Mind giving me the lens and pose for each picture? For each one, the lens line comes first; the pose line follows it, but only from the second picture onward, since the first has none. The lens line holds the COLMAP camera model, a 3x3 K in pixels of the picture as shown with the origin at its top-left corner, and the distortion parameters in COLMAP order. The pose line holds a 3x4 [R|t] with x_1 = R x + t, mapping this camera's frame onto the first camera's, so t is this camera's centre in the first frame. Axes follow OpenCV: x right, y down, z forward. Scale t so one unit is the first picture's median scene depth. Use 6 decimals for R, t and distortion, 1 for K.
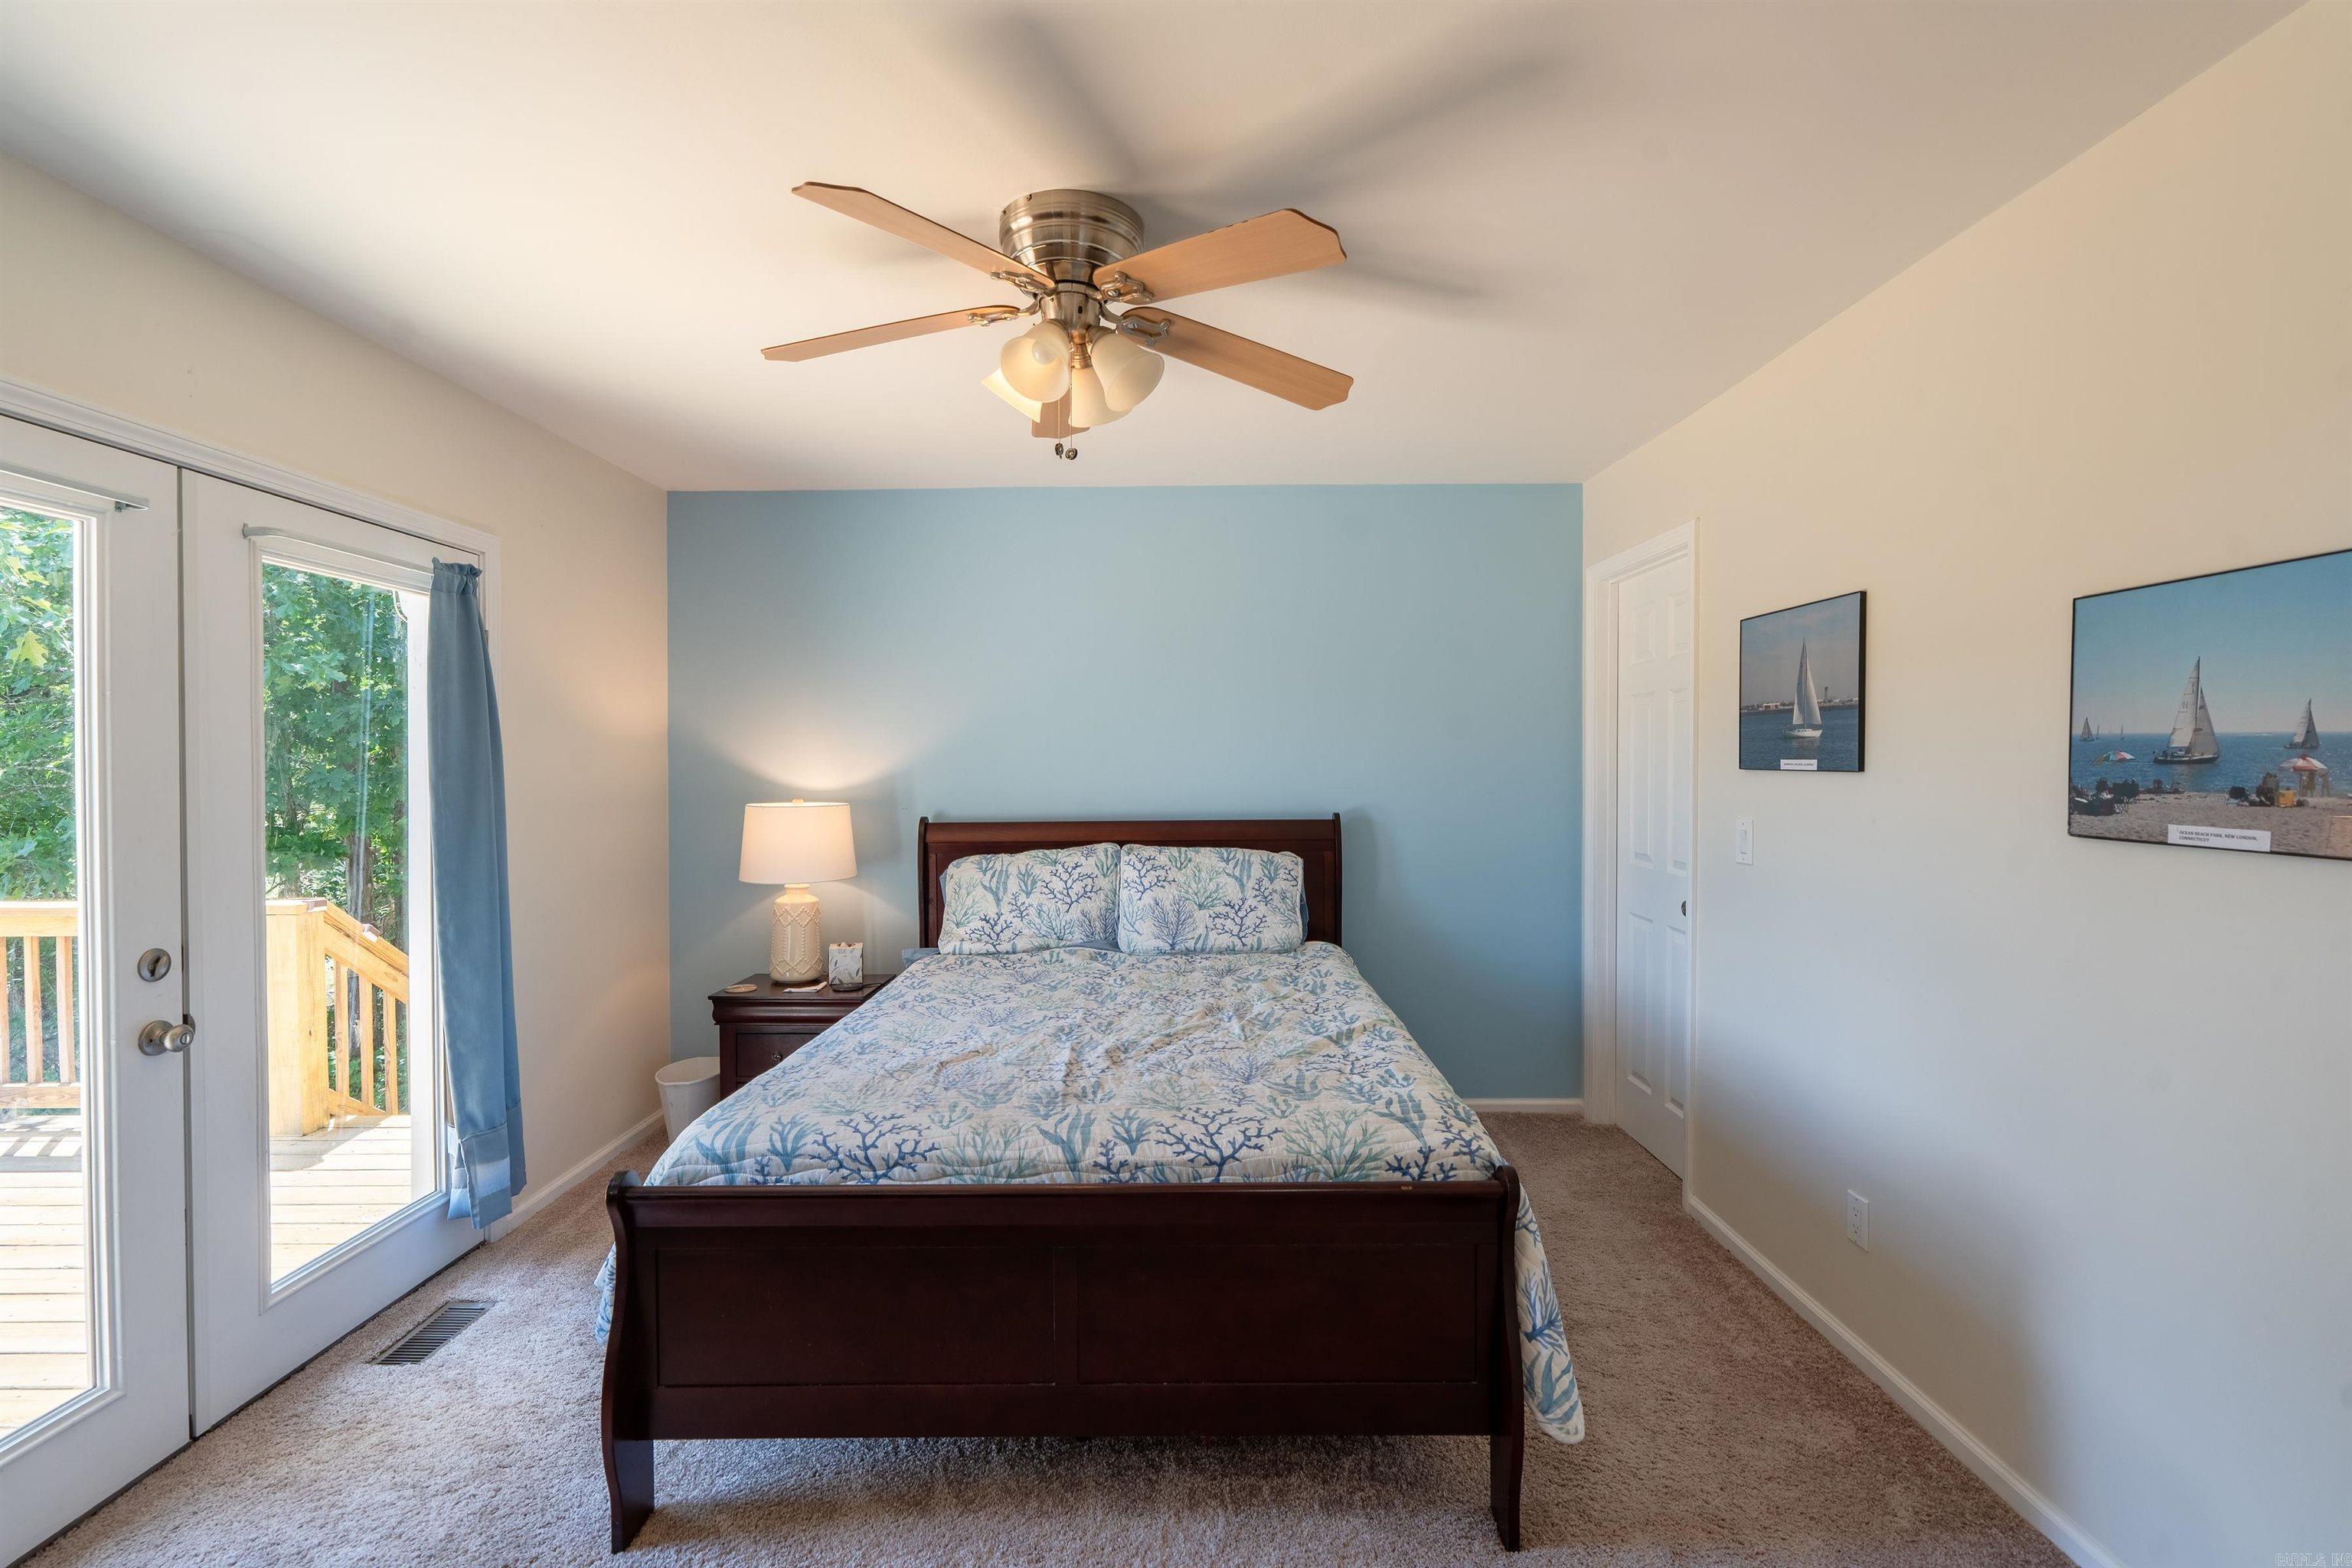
lens RADIAL K [[1053.4, 0, 1170.4], [0, 1053.4, 777.8], [0, 0, 1]] dist [-0.006905, 0.002297]
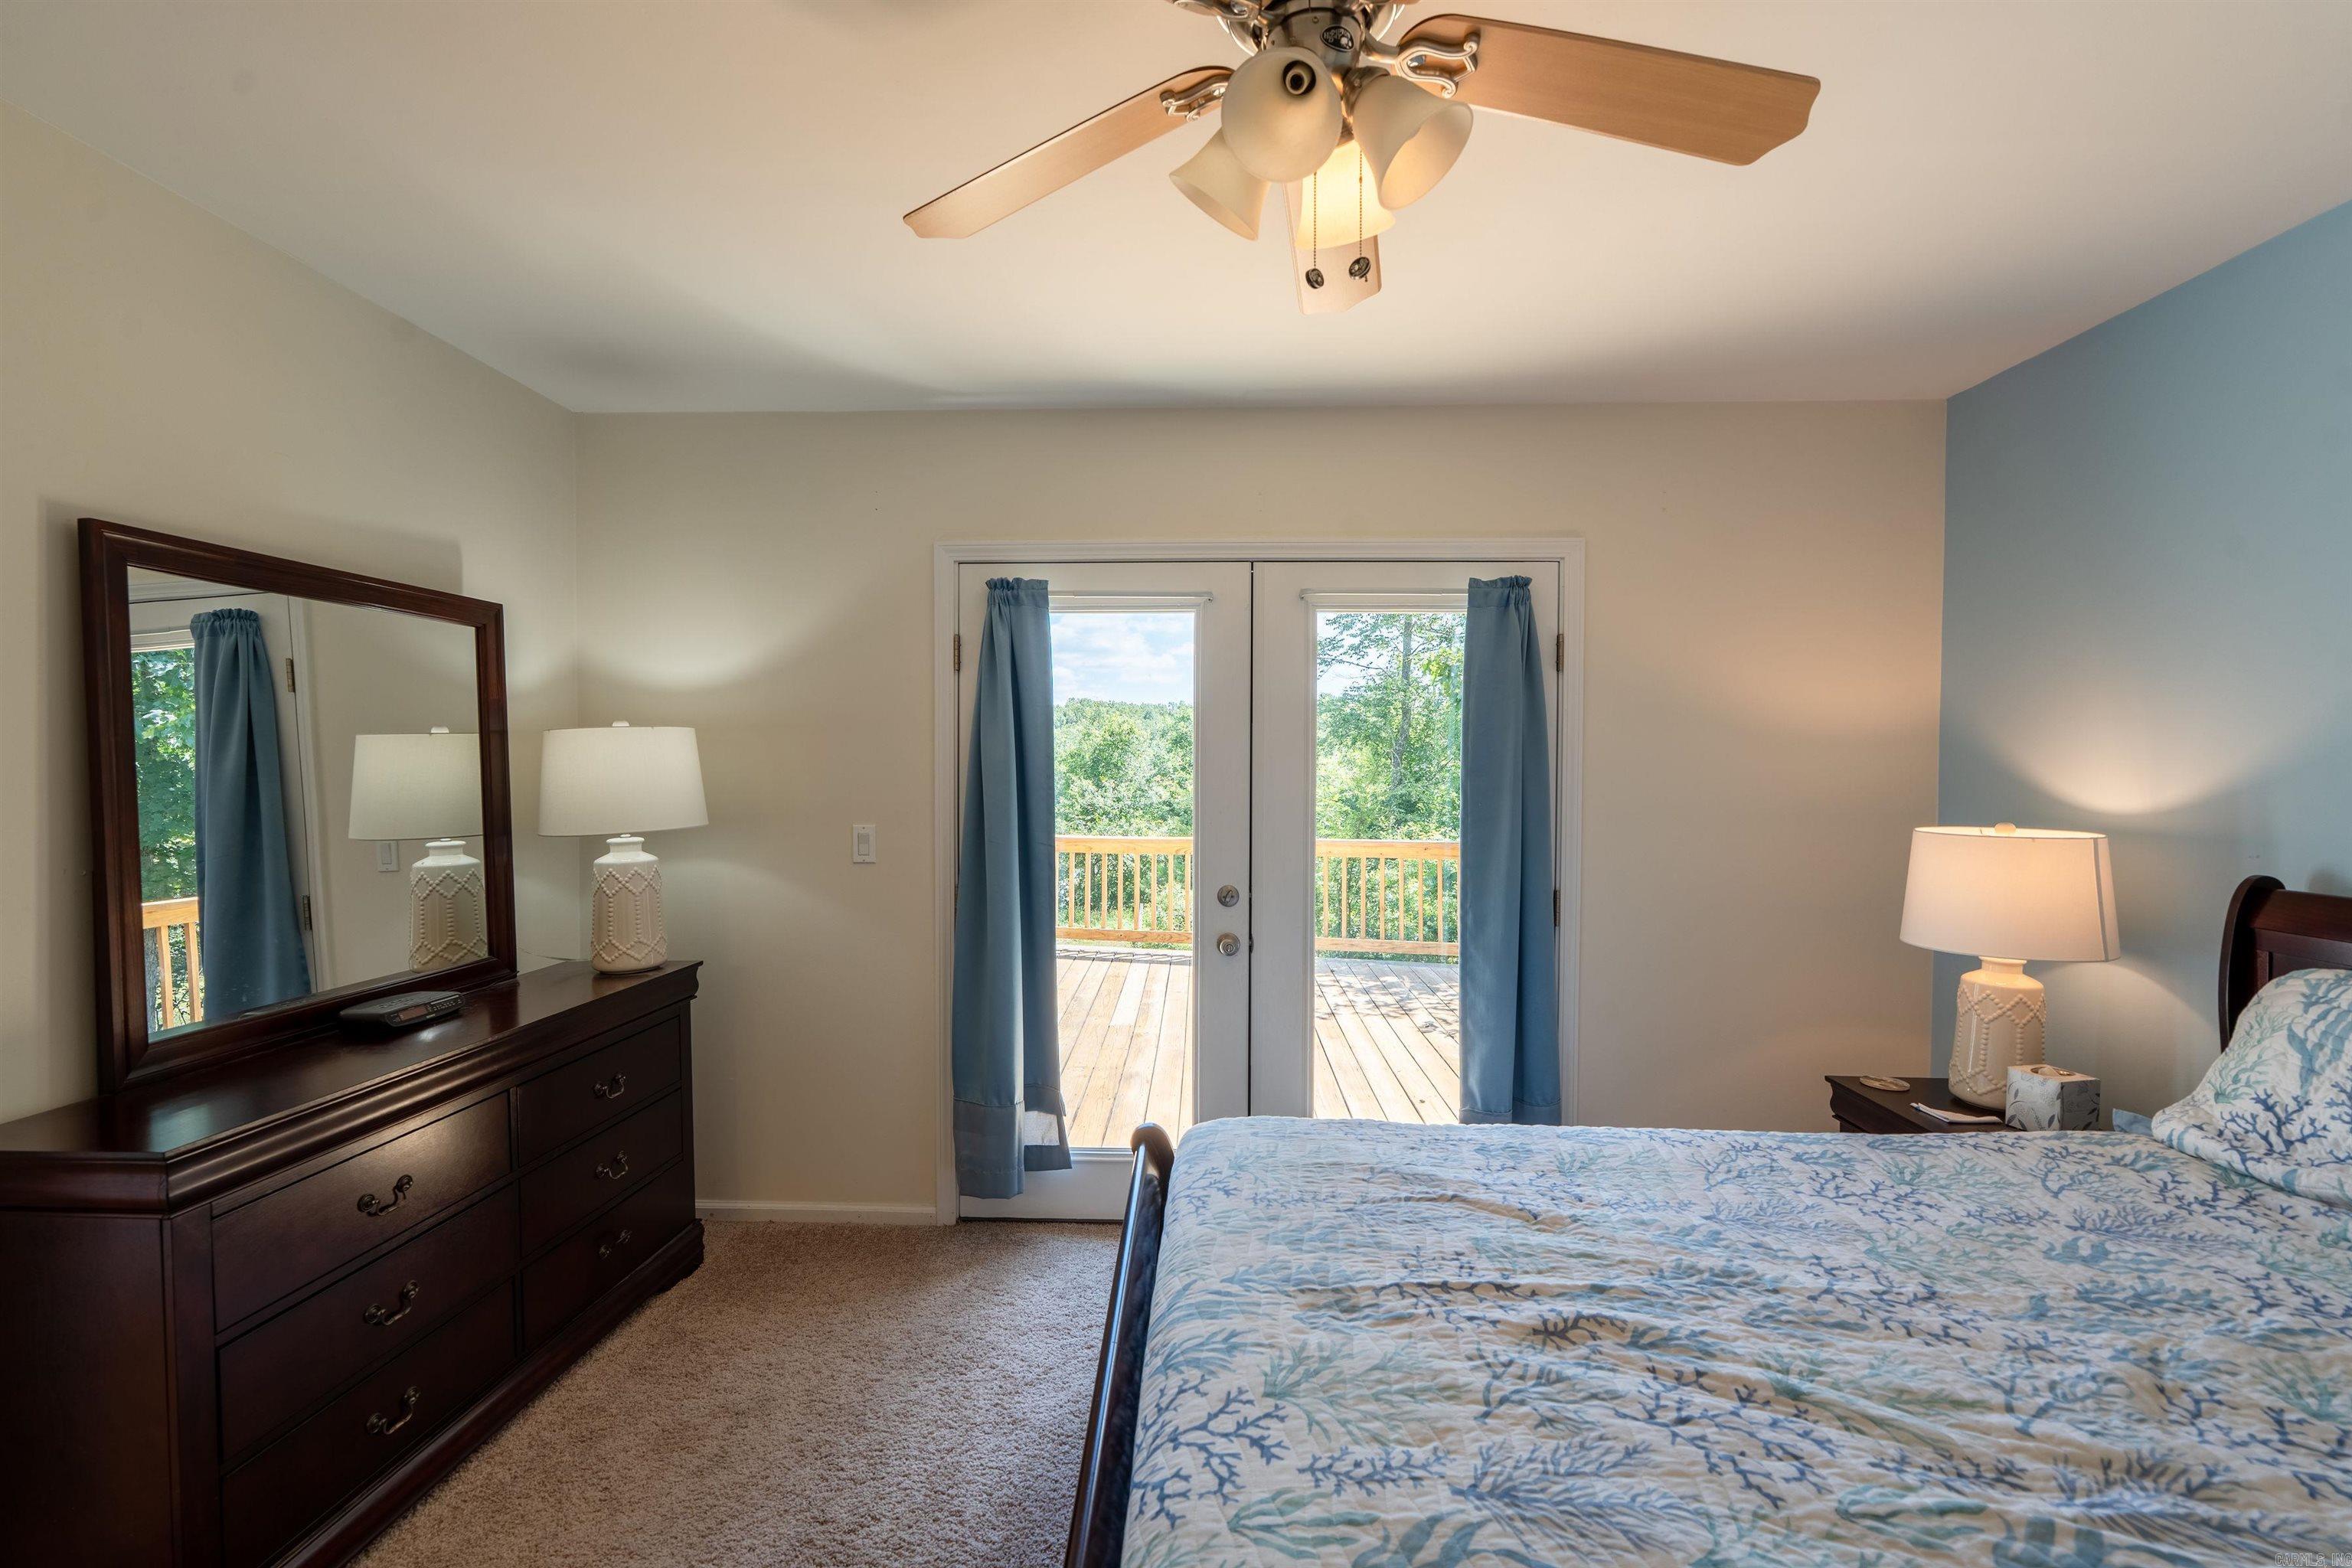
lens RADIAL K [[1053.4, 0, 1170.0], [0, 1053.4, 782.2], [0, 0, 1]] dist [-0.006905, 0.002297]
pose [[-0.022751, 0.021785, -0.999504, 0.481842], [-0.018485, 0.999582, 0.022208, -0.016494], [0.999570, 0.018981, -0.022338, 0.825589]]
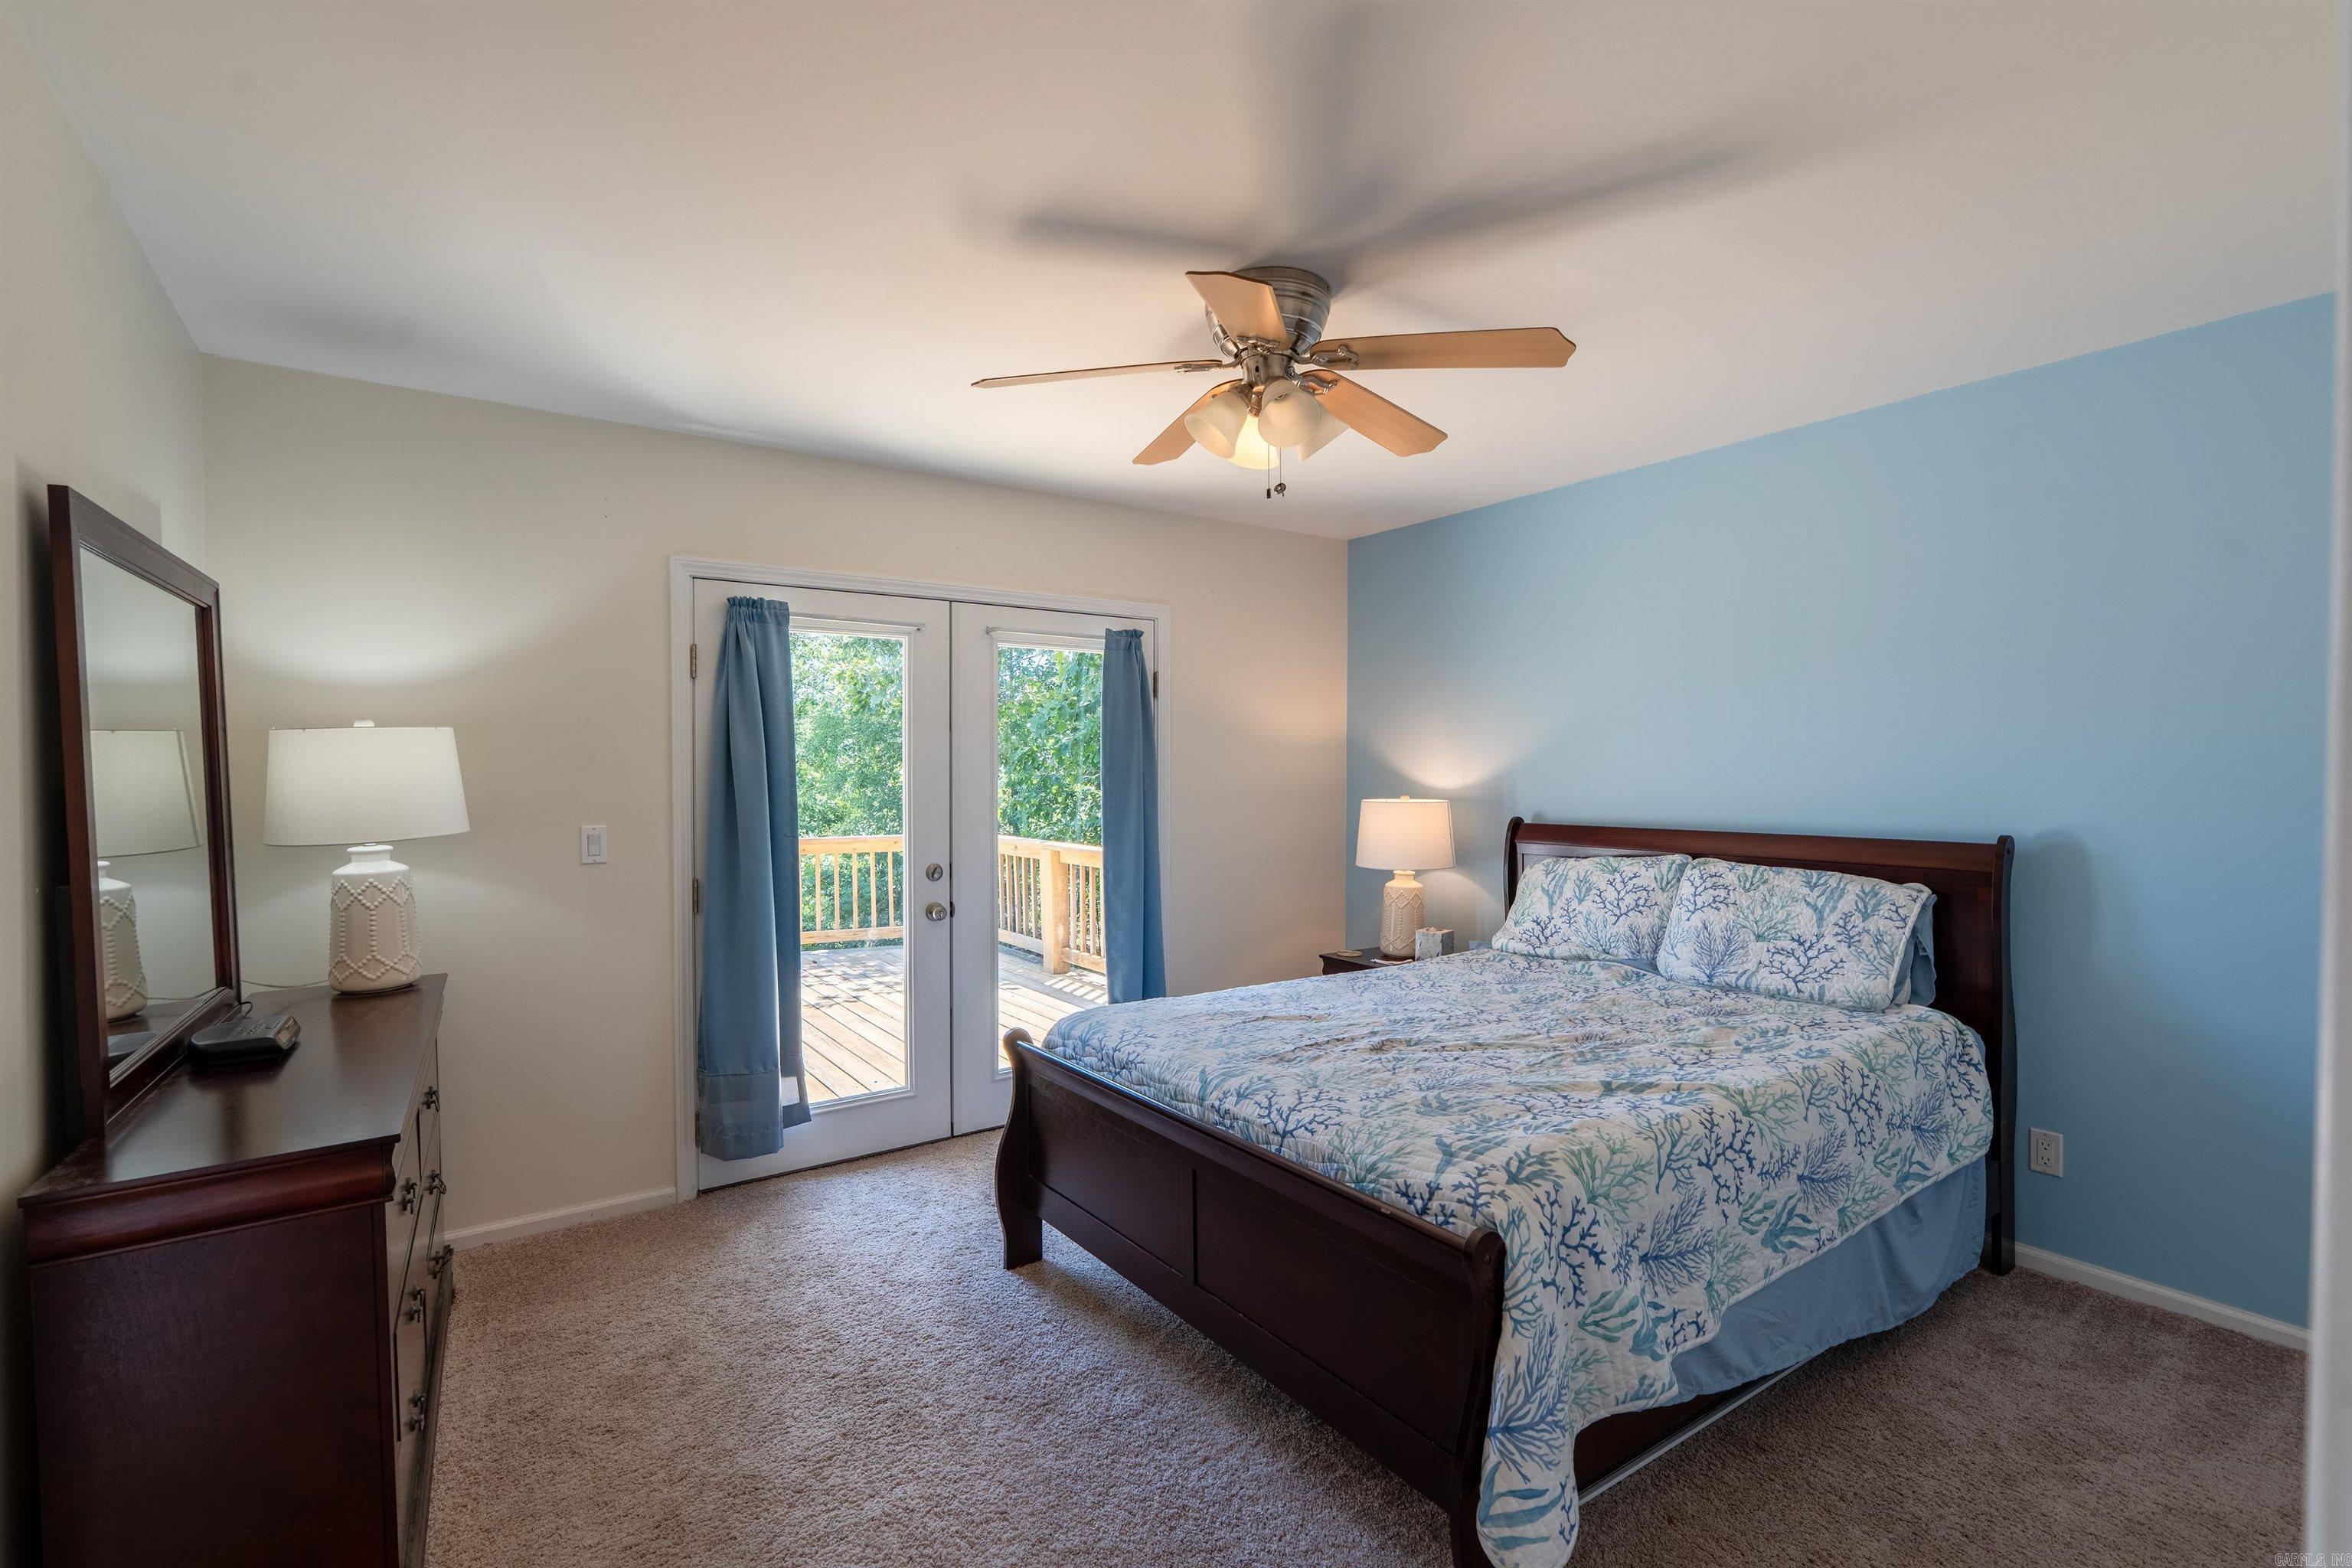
lens RADIAL K [[1053.4, 0, 1171.4], [0, 1053.4, 779.8], [0, 0, 1]] dist [-0.006905, 0.002297]
pose [[0.581784, 0.013348, -0.813234, 0.687436], [-0.012568, 0.999893, 0.007420, -0.003932], [0.813246, 0.005904, 0.581890, 0.223190]]
